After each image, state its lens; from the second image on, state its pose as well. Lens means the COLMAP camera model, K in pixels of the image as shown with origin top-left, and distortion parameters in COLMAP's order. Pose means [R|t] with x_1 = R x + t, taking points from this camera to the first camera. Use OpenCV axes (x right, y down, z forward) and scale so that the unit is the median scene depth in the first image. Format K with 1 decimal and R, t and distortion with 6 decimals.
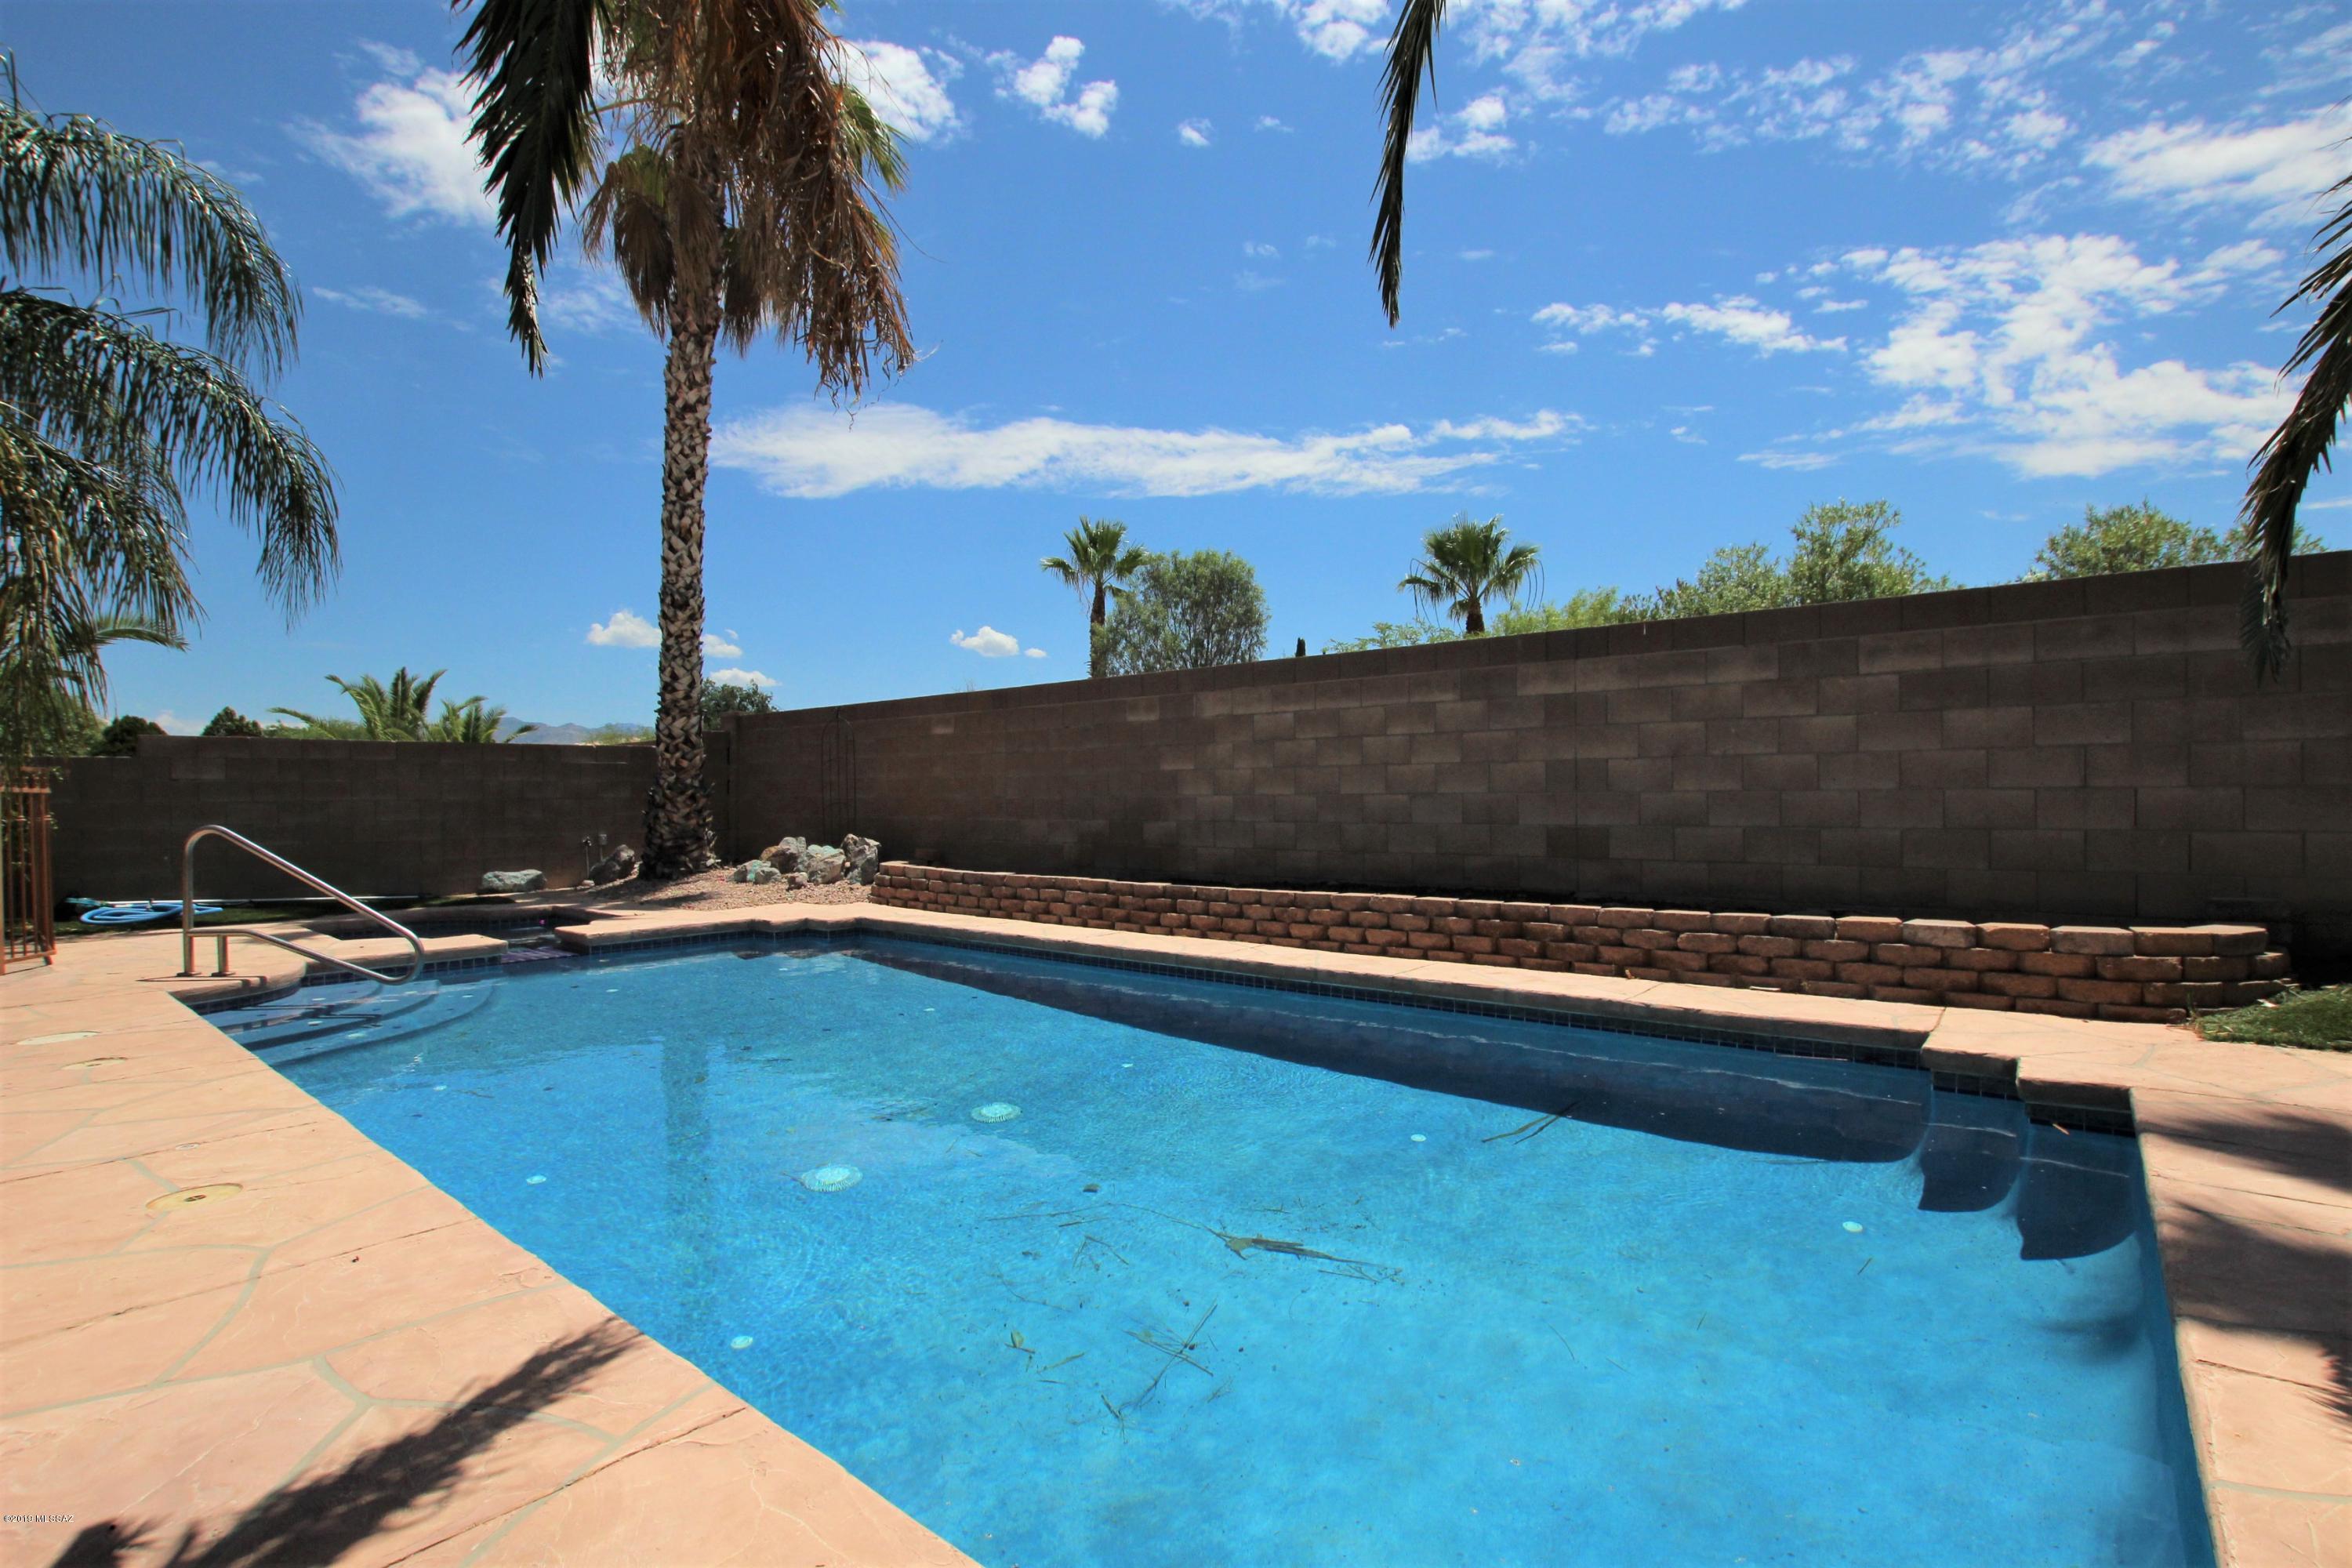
lens RADIAL K [[1104.8, 0, 1177.6], [0, 1104.8, 800.8], [0, 0, 1]] dist [-0.043851, 0.009966]
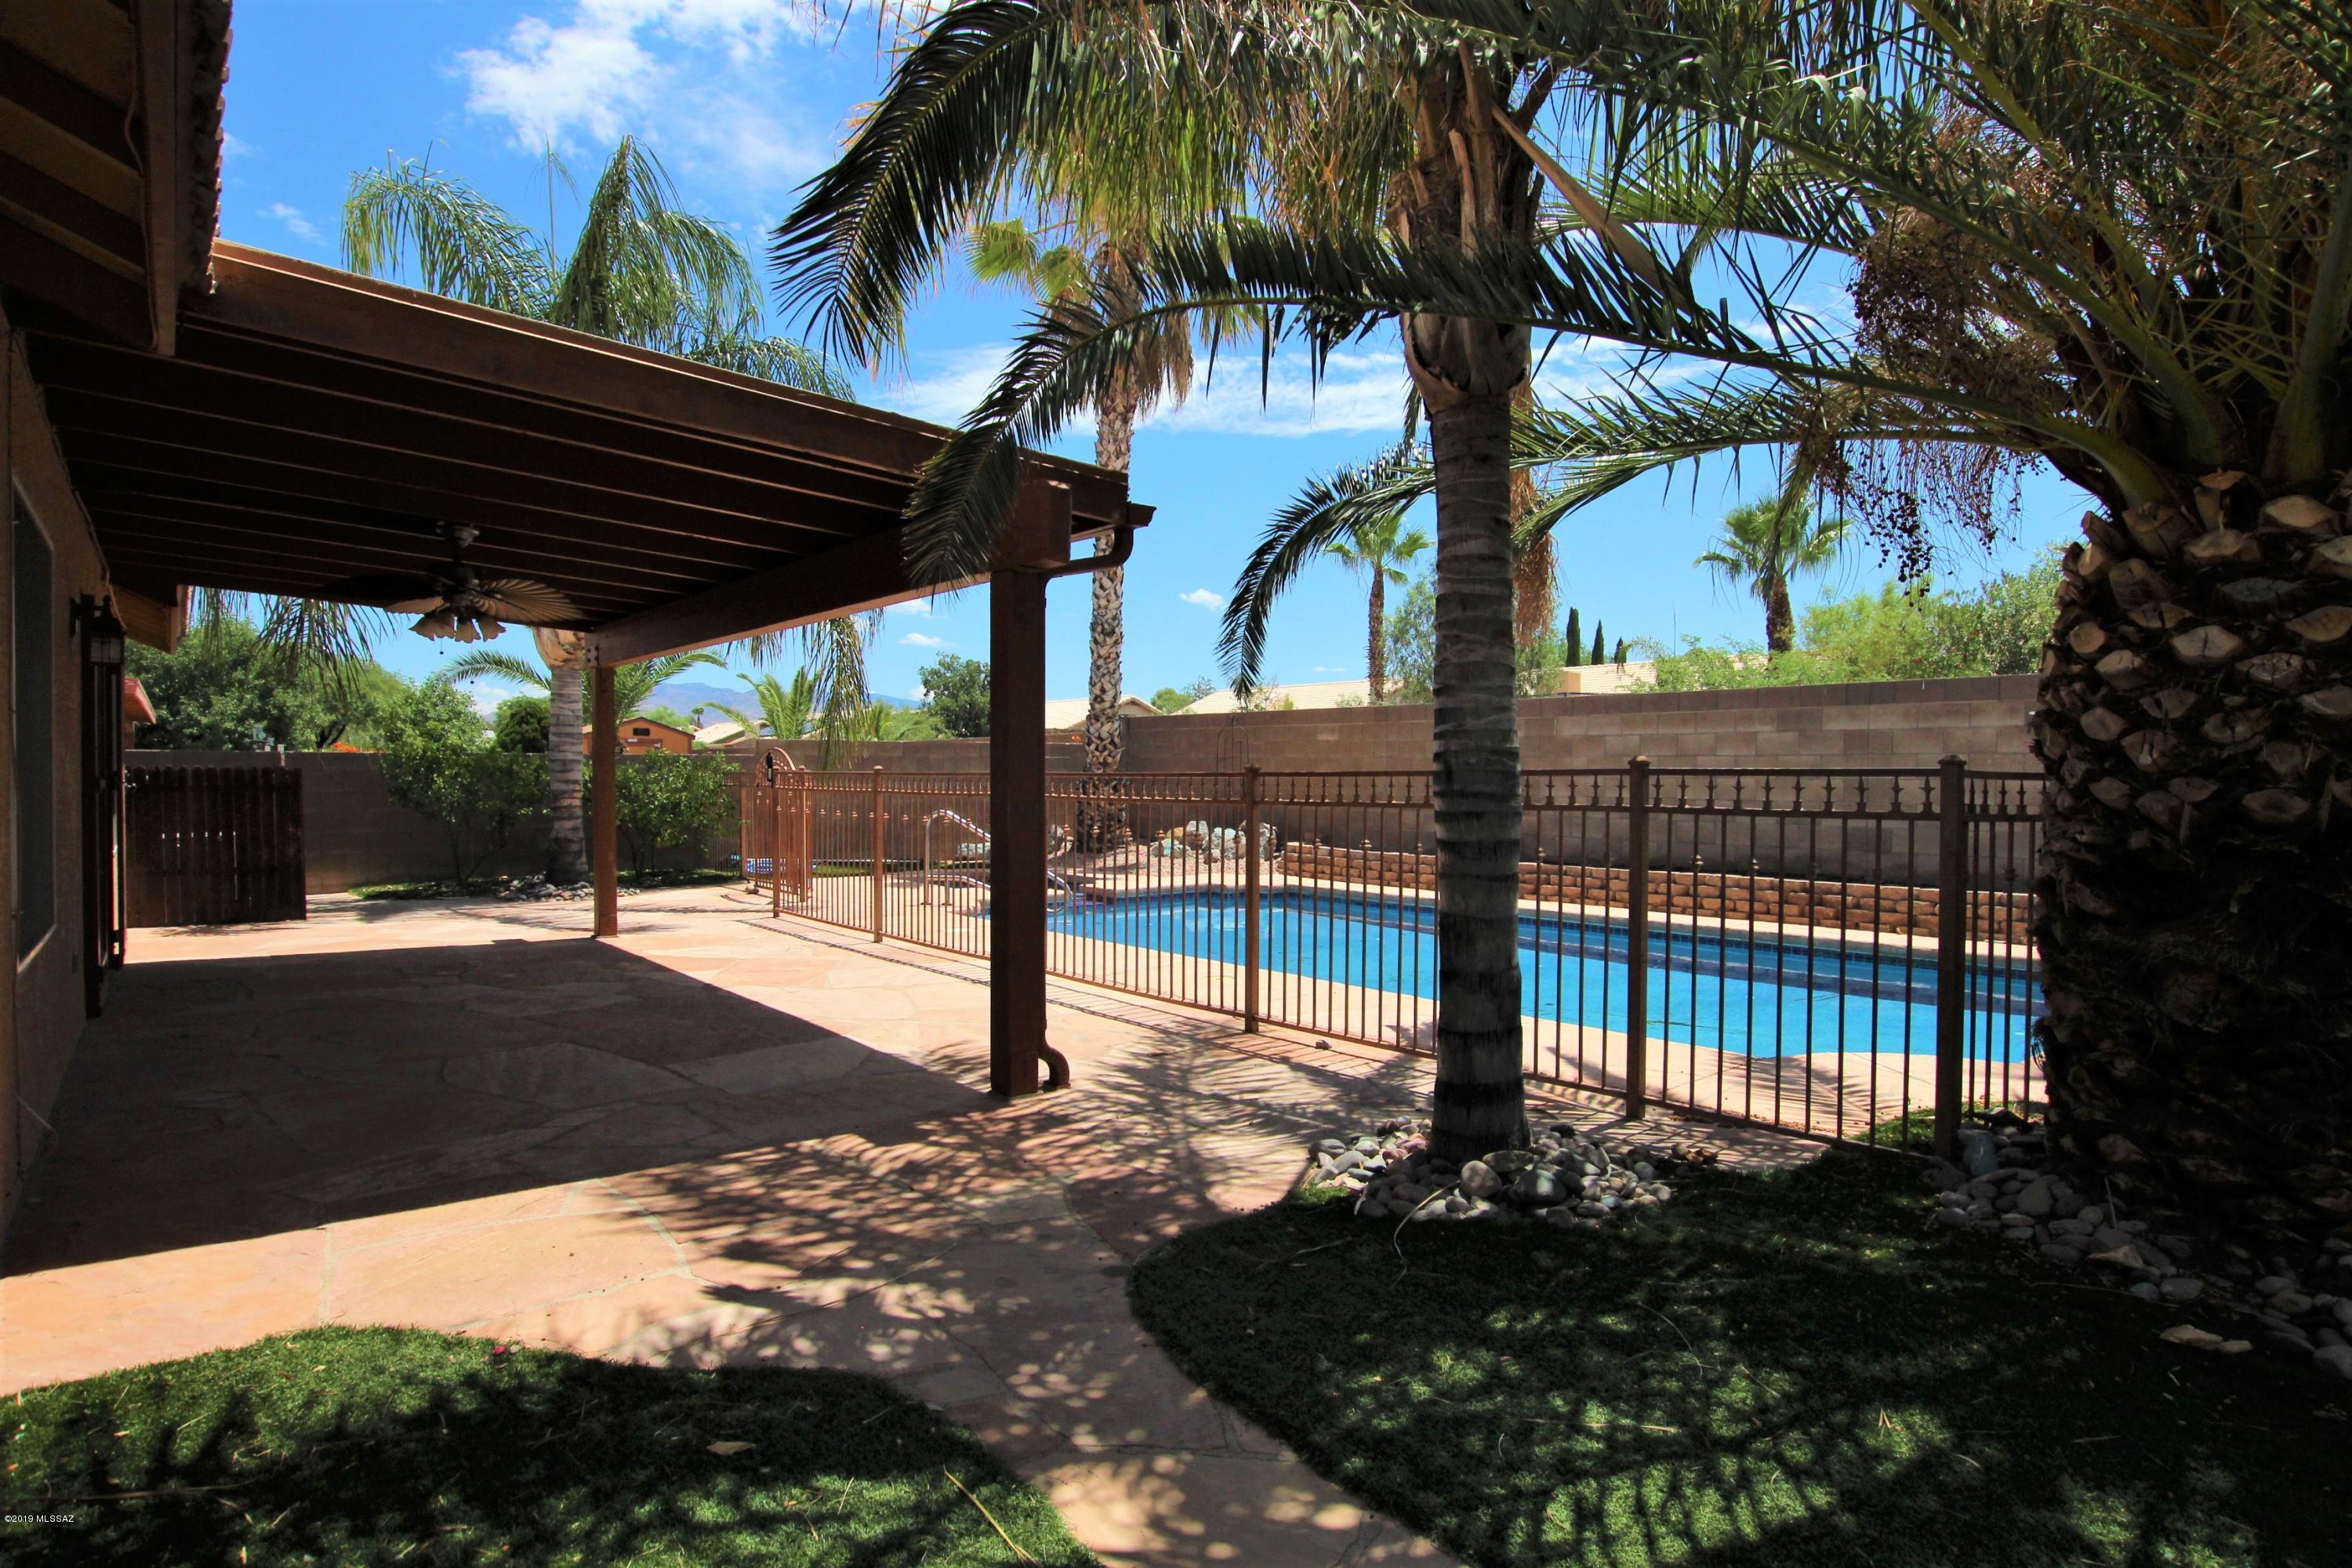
lens RADIAL K [[1281.9, 0, 1176.0], [0, 1281.9, 784.0], [0, 0, 1]] dist [0.000507, 0.001830]
pose [[0.985527, 0.014302, -0.168912, -0.128471], [-0.013128, 0.999881, 0.008063, -0.019249], [0.169007, -0.005729, 0.985598, -0.427332]]
